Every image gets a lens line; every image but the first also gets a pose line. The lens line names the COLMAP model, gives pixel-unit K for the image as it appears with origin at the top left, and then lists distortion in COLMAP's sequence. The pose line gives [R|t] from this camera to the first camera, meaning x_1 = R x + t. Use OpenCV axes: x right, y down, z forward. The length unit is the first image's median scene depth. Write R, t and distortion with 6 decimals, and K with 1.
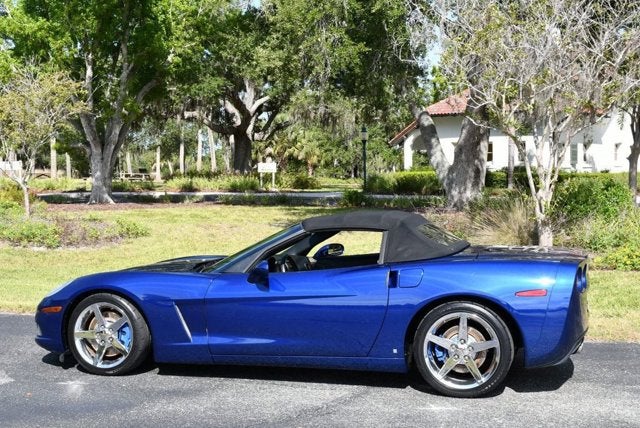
lens RADIAL K [[988.7, 0, 319.8], [0, 988.7, 197.8], [0, 0, 1]] dist [-0.029746, 0.010452]
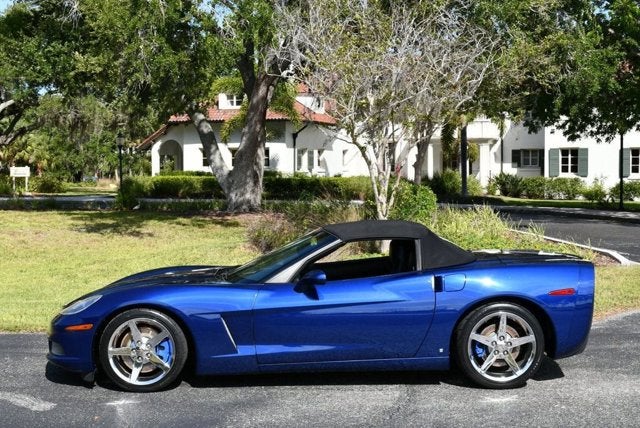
lens RADIAL K [[935.8, 0, 322.1], [0, 935.8, 197.5], [0, 0, 1]] dist [-0.029768, -0.047335]
pose [[0.949973, -0.007224, 0.312250, -0.337414], [0.007645, 0.999971, -0.000121, -0.012372], [-0.312240, 0.002502, 0.950000, 0.061502]]
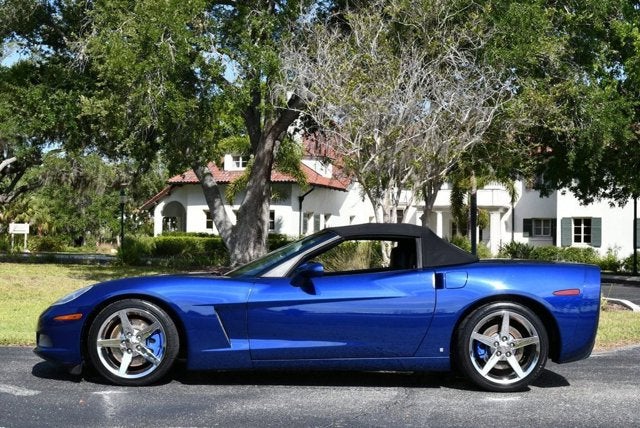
lens RADIAL K [[959.1, 0, 322.3], [0, 959.1, 199.4], [0, 0, 1]] dist [-0.028327, -0.038967]
pose [[0.952067, 0.035888, 0.303777, -0.329077], [-0.012159, 0.996749, -0.079648, 0.072354], [-0.305648, 0.072136, 0.949408, 0.059346]]
